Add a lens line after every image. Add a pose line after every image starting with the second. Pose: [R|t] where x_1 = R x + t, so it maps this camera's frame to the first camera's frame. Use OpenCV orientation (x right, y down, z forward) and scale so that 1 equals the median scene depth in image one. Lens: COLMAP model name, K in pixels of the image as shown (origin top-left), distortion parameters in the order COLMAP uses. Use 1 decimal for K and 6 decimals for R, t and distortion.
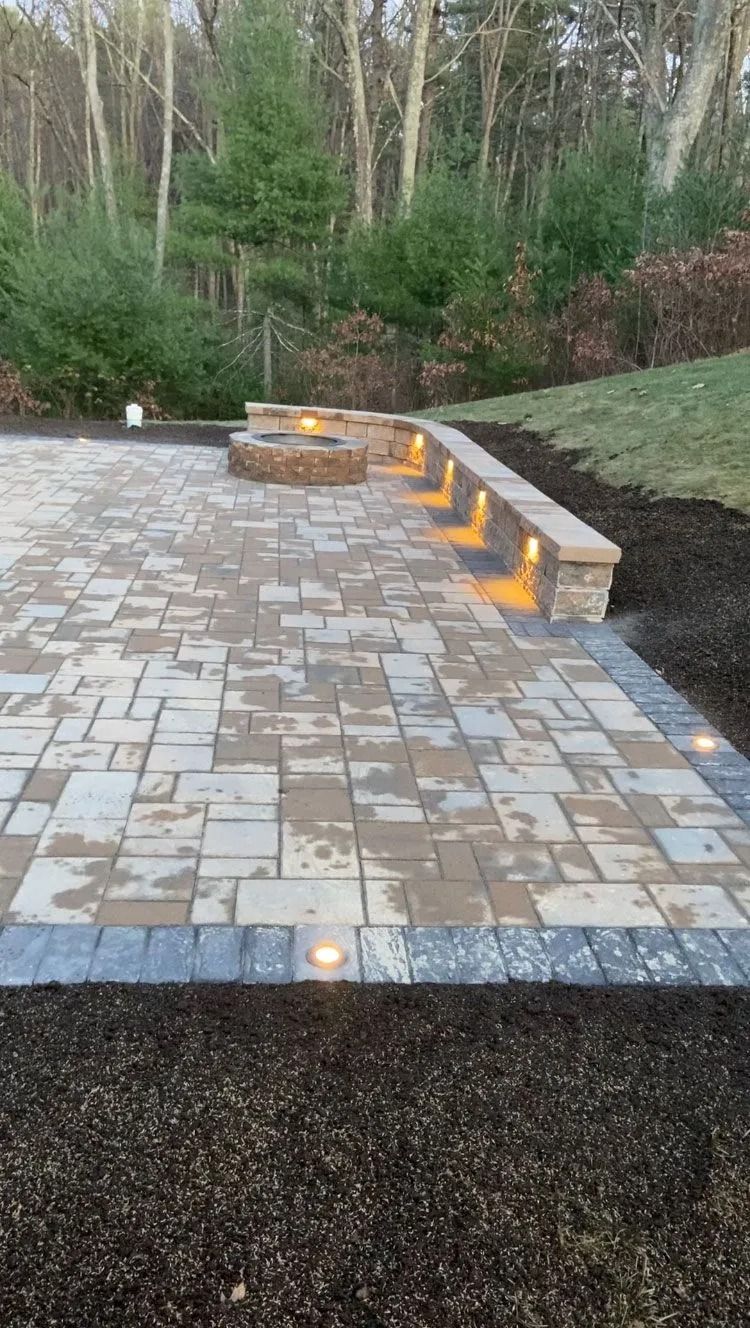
lens RADIAL K [[1069.0, 0, 379.2], [0, 1069.0, 669.8], [0, 0, 1]] dist [0.119763, -0.150453]
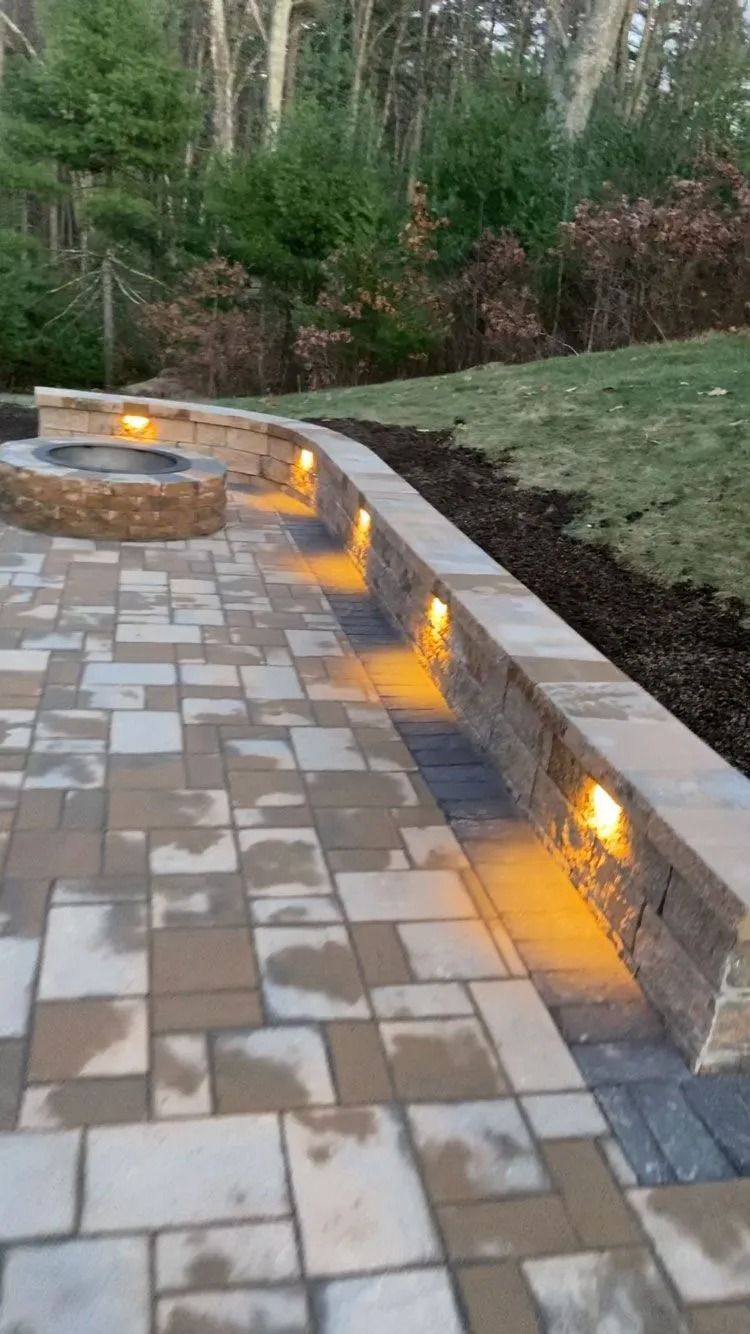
lens RADIAL K [[1073.8, 0, 389.3], [0, 1073.8, 677.0], [0, 0, 1]] dist [0.119763, -0.150453]
pose [[0.991117, -0.002382, 0.132968, -0.000412], [-0.002985, 0.999189, 0.040152, -0.060062], [-0.132956, -0.040192, 0.990307, 0.187590]]
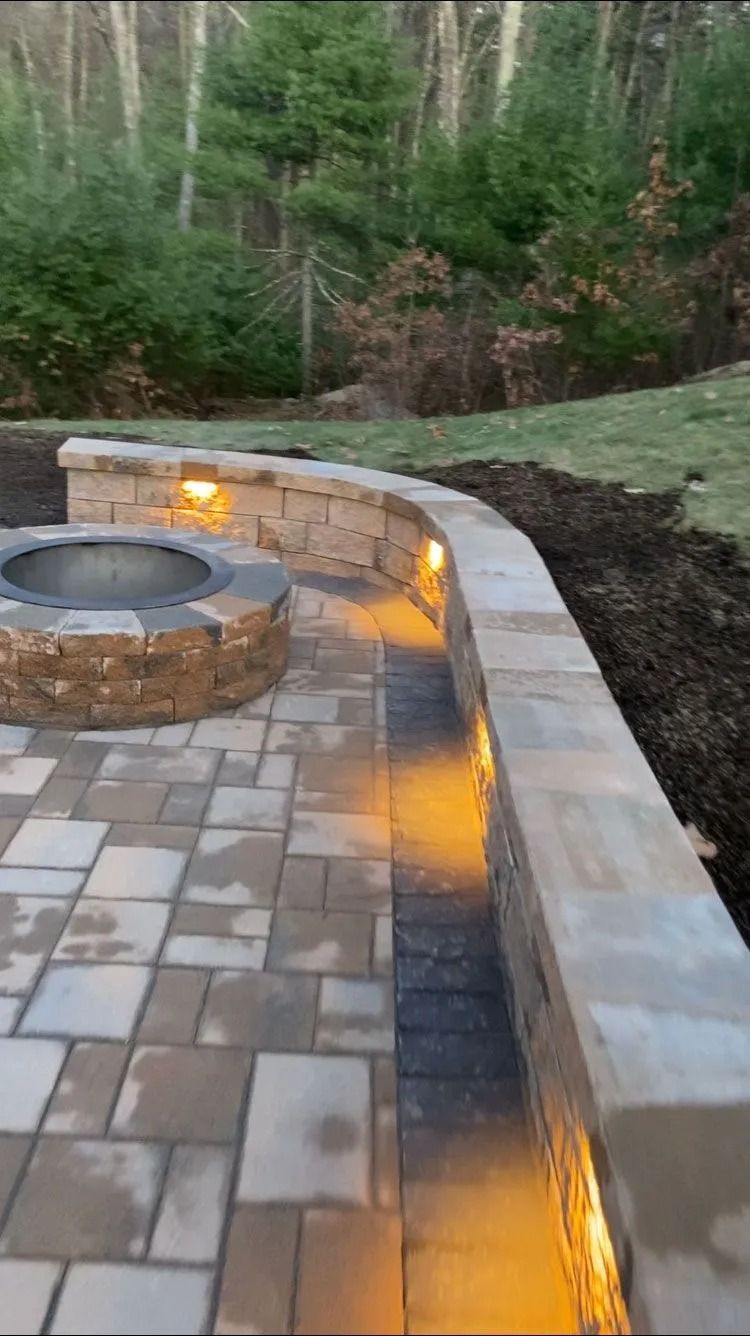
lens RADIAL K [[1075.4, 0, 372.1], [0, 1075.4, 681.2], [0, 0, 1]] dist [0.119763, -0.150453]
pose [[0.995969, 0.037809, -0.081346, 0.027331], [-0.033505, 0.997998, 0.053644, -0.104567], [0.083211, -0.050703, 0.995241, 0.327495]]
